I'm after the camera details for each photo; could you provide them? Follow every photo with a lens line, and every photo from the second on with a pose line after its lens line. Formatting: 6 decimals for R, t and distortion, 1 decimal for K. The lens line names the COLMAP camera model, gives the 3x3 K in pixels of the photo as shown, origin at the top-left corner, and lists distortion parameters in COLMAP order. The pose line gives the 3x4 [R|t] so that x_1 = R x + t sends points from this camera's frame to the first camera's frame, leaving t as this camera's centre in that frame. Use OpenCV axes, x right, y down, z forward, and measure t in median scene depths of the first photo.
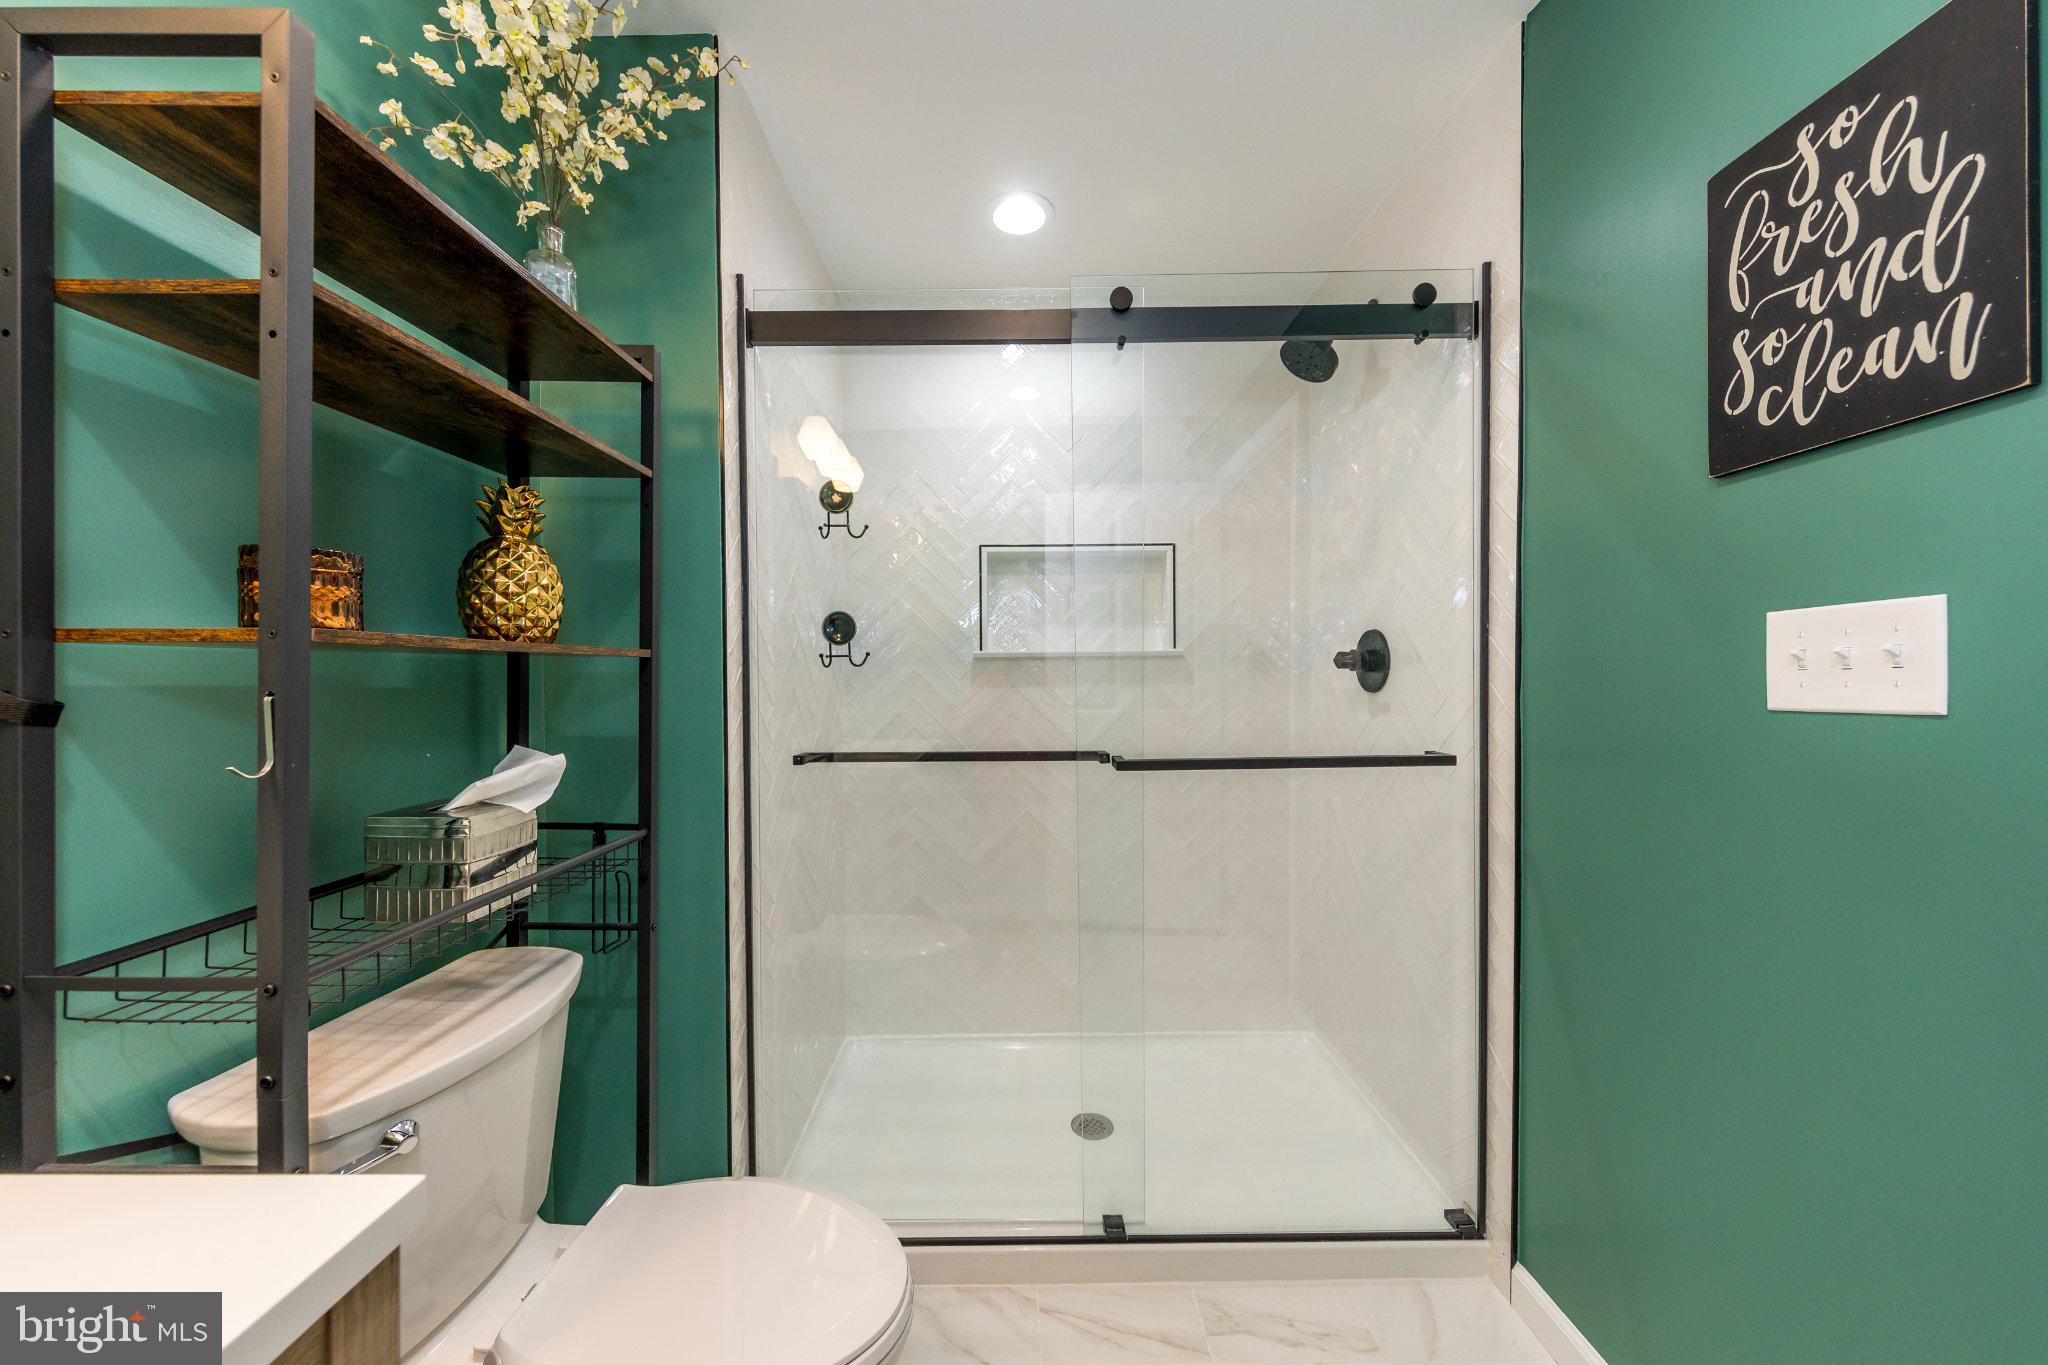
lens RADIAL K [[704.6, 0, 1024.0], [0, 704.6, 689.2], [0, 0, 1]] dist [0.000527, -0.000234]
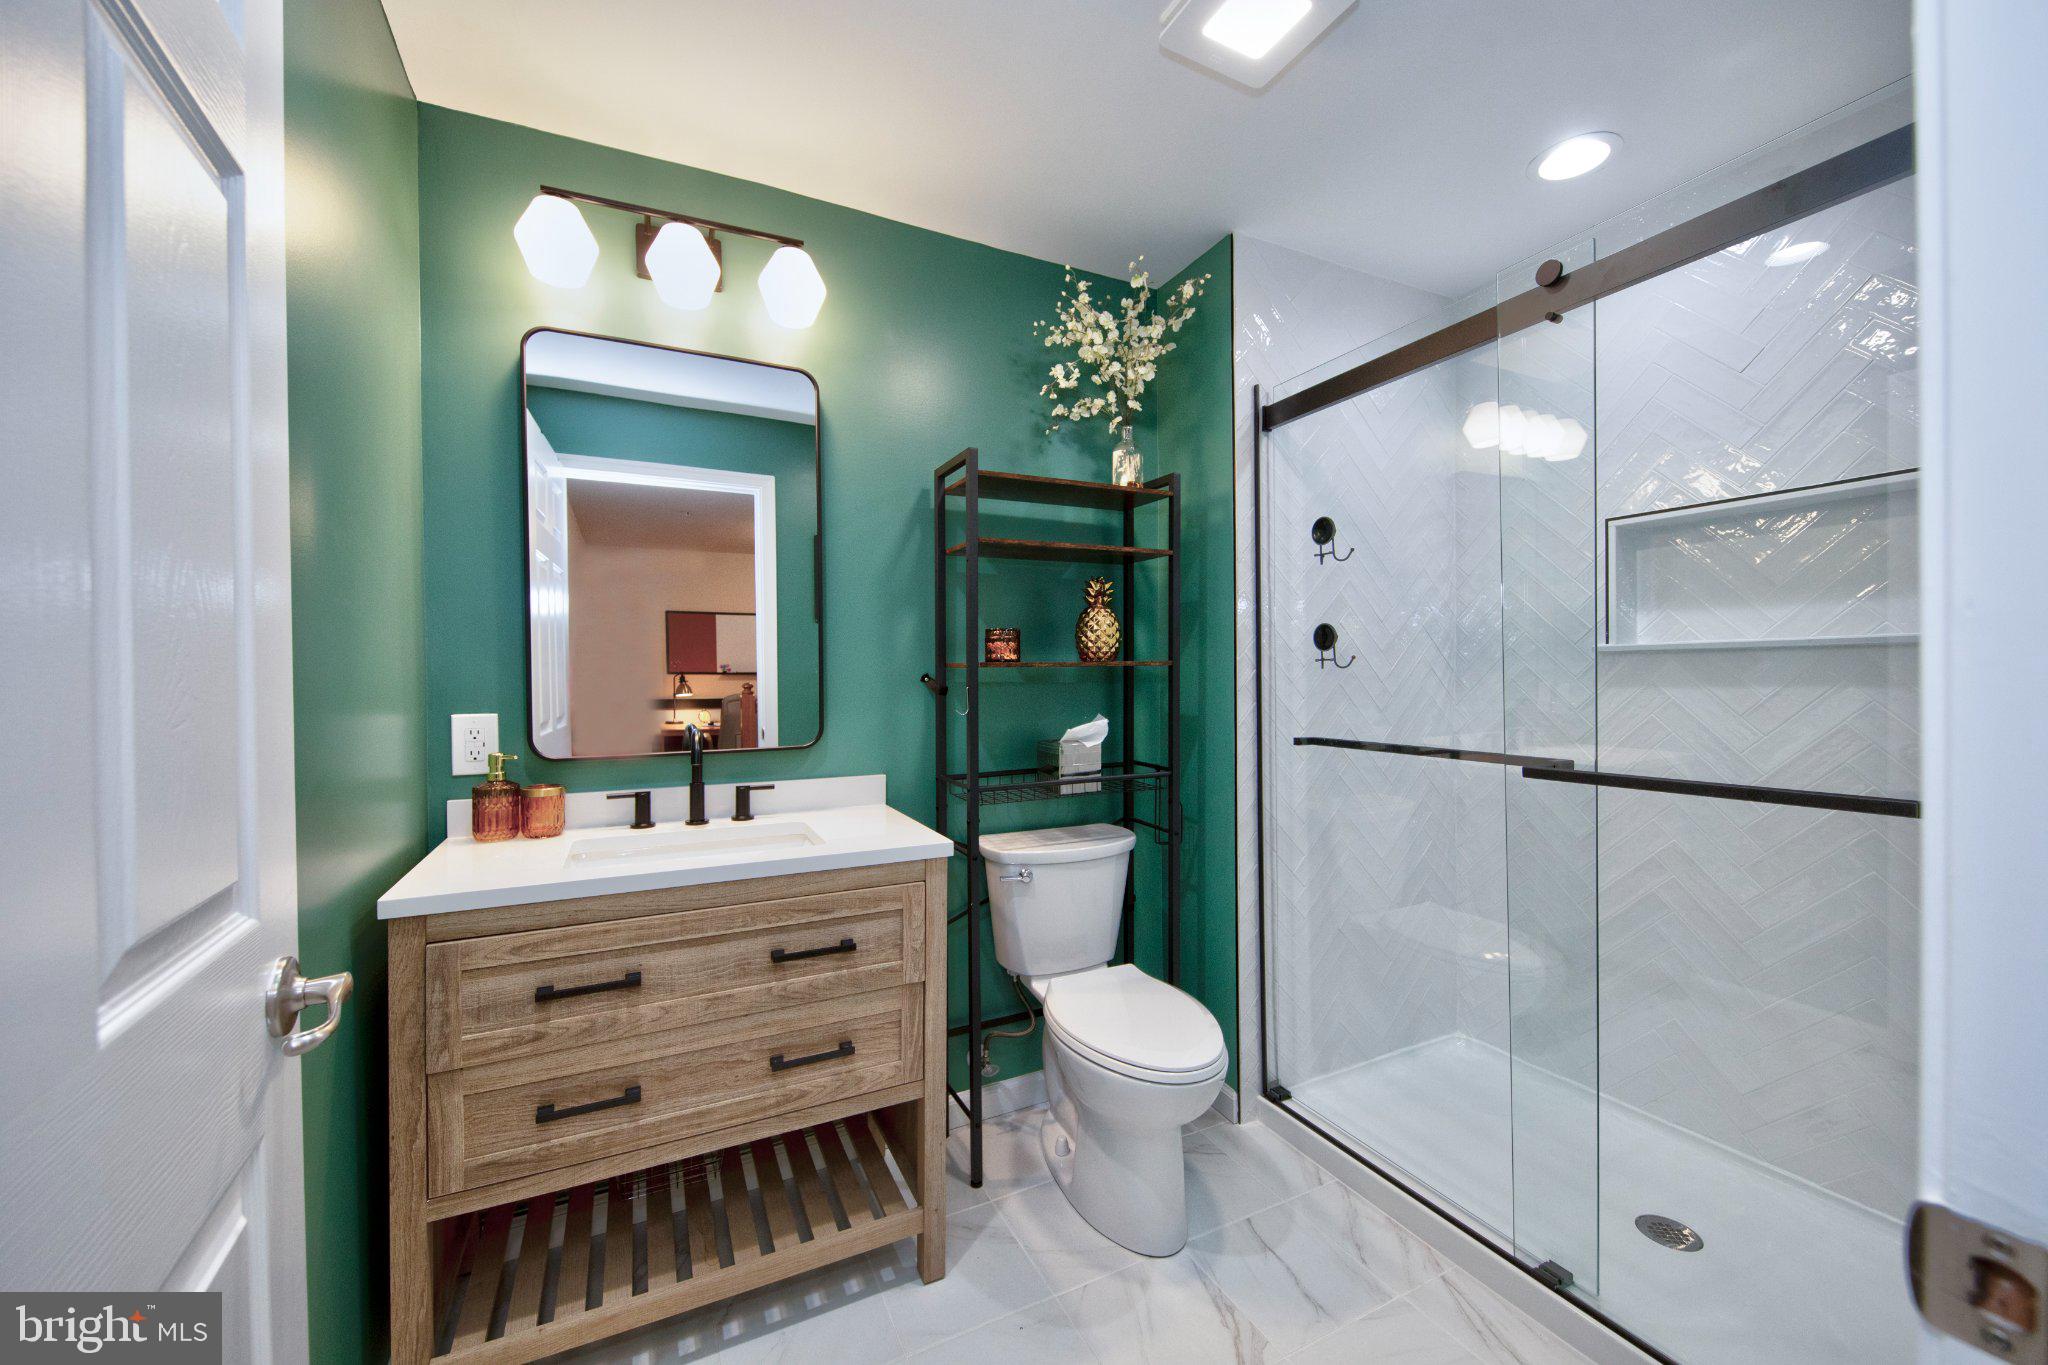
lens RADIAL K [[788.9, 0, 1024.0], [0, 788.9, 682.5], [0, 0, 1]] dist [-0.000309, -0.000047]
pose [[0.438051, 0.011097, -0.898882, 0.943639], [-0.008892, 0.999928, 0.008011, -0.017047], [0.898906, 0.004484, 0.438118, -0.100062]]
